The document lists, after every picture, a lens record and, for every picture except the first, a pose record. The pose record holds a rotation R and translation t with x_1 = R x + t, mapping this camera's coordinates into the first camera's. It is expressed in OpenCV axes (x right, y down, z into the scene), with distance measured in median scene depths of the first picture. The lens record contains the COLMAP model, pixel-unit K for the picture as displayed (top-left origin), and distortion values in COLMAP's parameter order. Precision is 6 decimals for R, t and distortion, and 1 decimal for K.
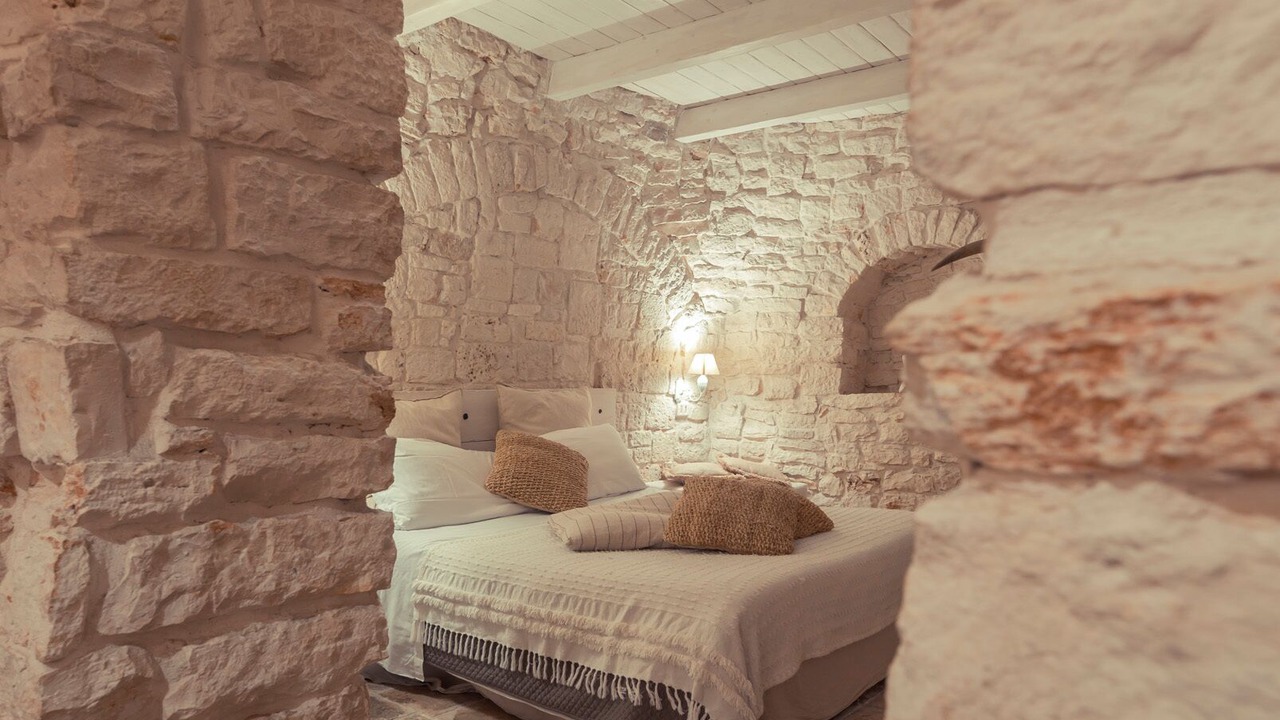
lens RADIAL K [[820.6, 0, 609.9], [0, 820.6, 390.2], [0, 0, 1]] dist [0.001594, -0.000029]
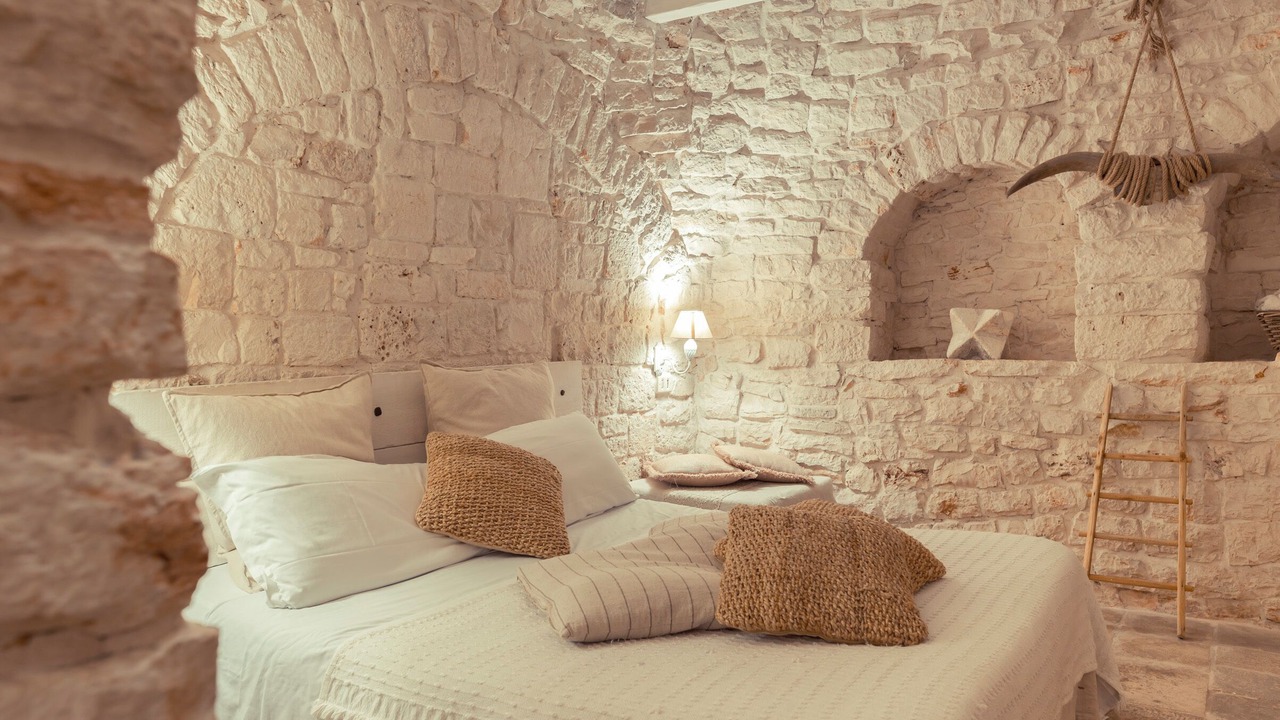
lens RADIAL K [[914.8, 0, 644.5], [0, 914.8, 413.1], [0, 0, 1]] dist [-0.004741, 0.004343]
pose [[0.991714, -0.049258, 0.118647, -0.036503], [0.042033, 0.997150, 0.062645, -0.004163], [-0.121395, -0.057139, 0.990958, 0.171424]]
